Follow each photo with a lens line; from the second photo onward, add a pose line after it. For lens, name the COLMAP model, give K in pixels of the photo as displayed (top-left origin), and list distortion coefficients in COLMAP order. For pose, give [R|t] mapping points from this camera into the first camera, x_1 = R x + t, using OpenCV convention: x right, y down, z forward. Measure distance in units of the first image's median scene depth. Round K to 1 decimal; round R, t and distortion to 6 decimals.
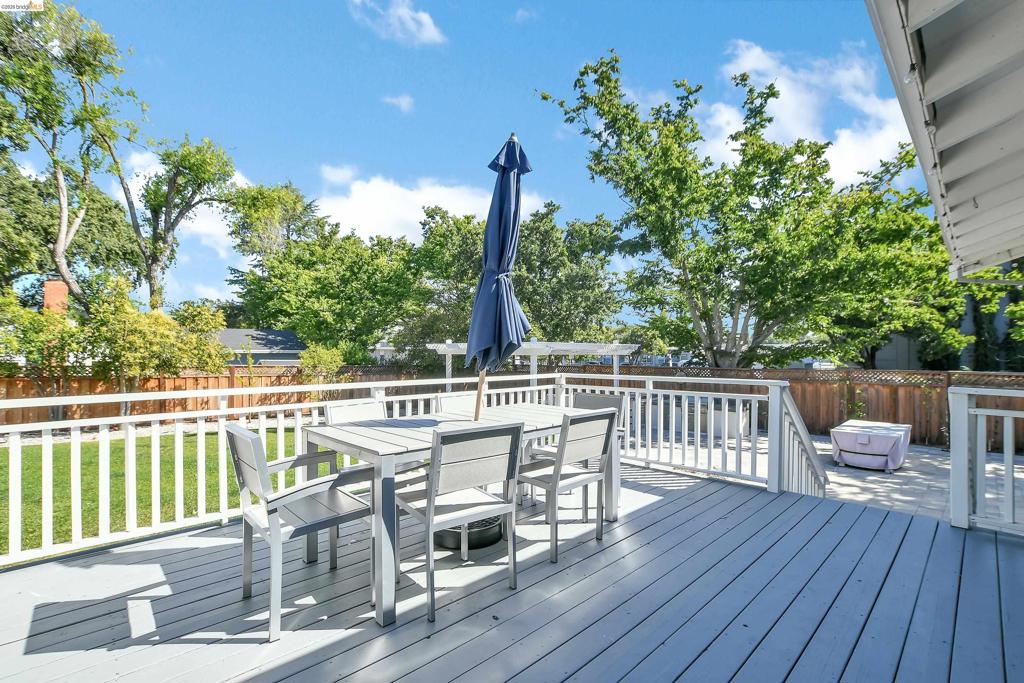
lens RADIAL K [[458.5, 0, 509.7], [0, 458.5, 349.4], [0, 0, 1]] dist [-0.030040, 0.000090]
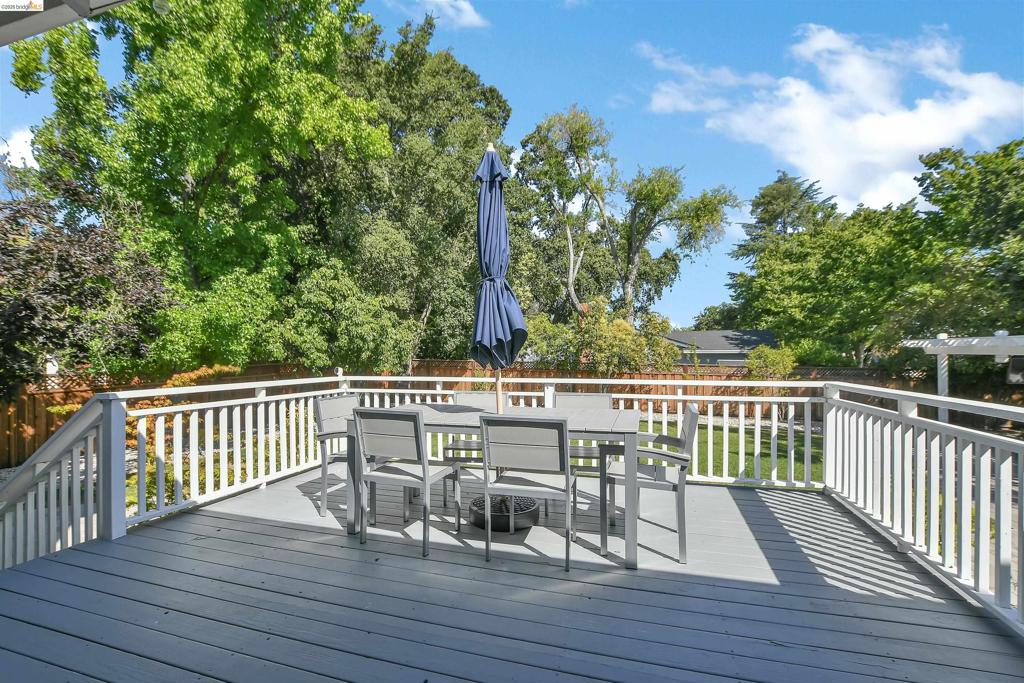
lens RADIAL K [[458.5, 0, 509.7], [0, 458.5, 349.4], [0, 0, 1]] dist [-0.030040, 0.000090]
pose [[0.491530, -0.009326, -0.870810, 0.144884], [0.008829, 0.999945, -0.005725, 0.001143], [0.870816, -0.004874, 0.491586, 0.079768]]
